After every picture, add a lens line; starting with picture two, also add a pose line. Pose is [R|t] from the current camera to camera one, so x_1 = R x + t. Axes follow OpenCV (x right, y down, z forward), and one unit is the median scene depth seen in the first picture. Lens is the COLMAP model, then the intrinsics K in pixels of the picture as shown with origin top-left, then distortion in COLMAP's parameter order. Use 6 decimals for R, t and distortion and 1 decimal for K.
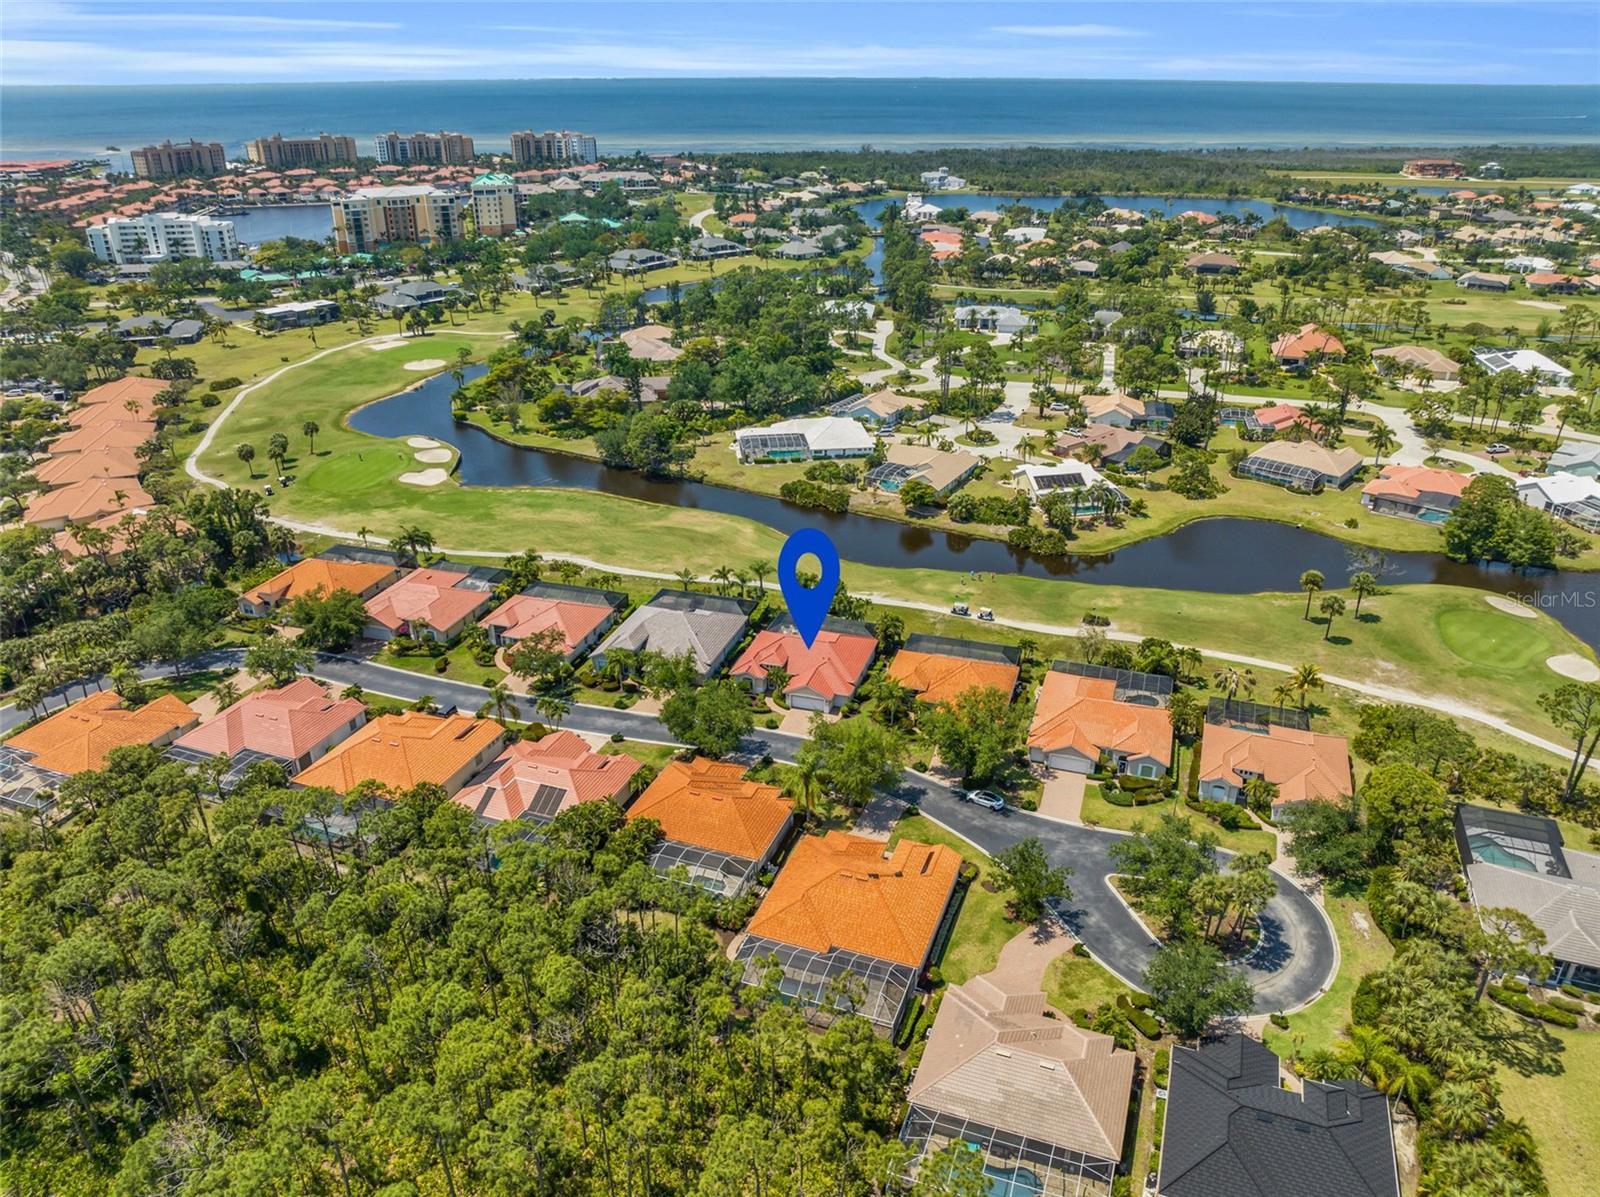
lens RADIAL K [[1132.9, 0, 800.0], [0, 1132.9, 598.5], [0, 0, 1]] dist [-0.039813, 0.001537]
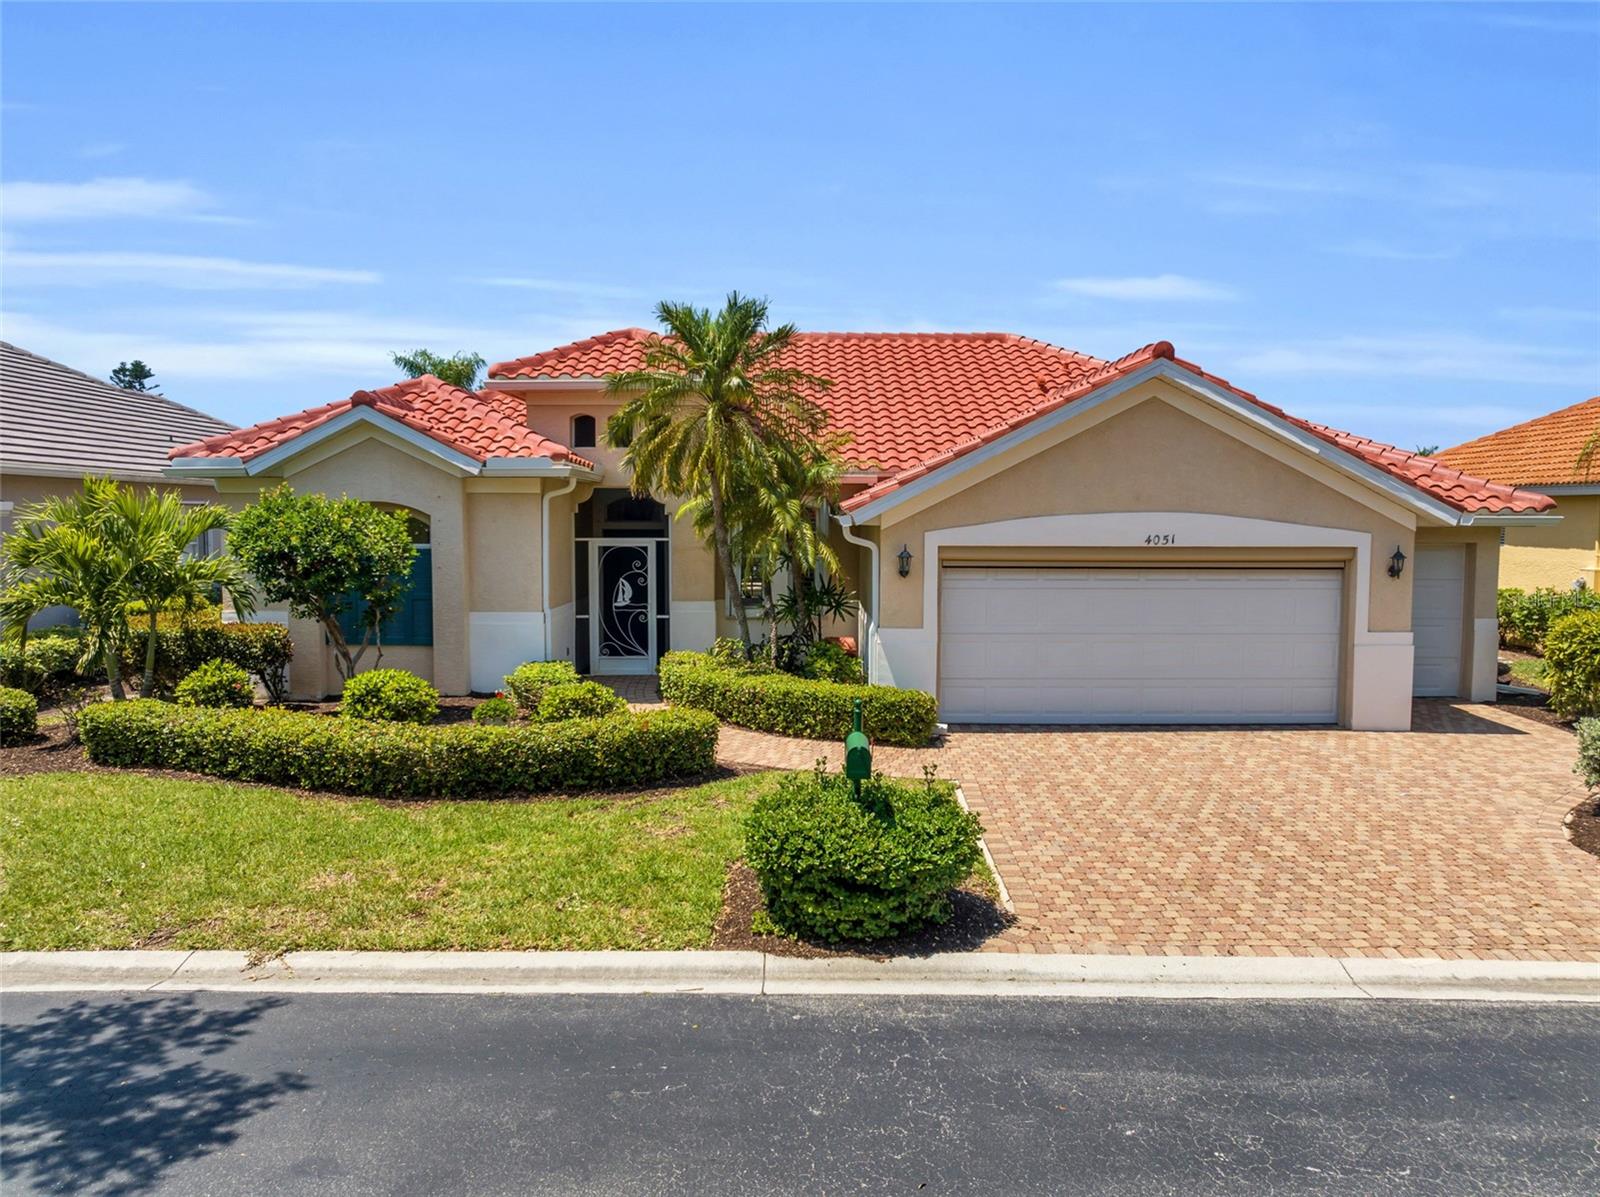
lens RADIAL K [[1132.9, 0, 800.0], [0, 1132.9, 598.5], [0, 0, 1]] dist [-0.039813, 0.001537]
pose [[0.954914, -0.024467, 0.295874, -0.037200], [0.127877, 0.933308, -0.335535, 0.102635], [-0.267932, 0.358243, 0.894357, 0.838344]]
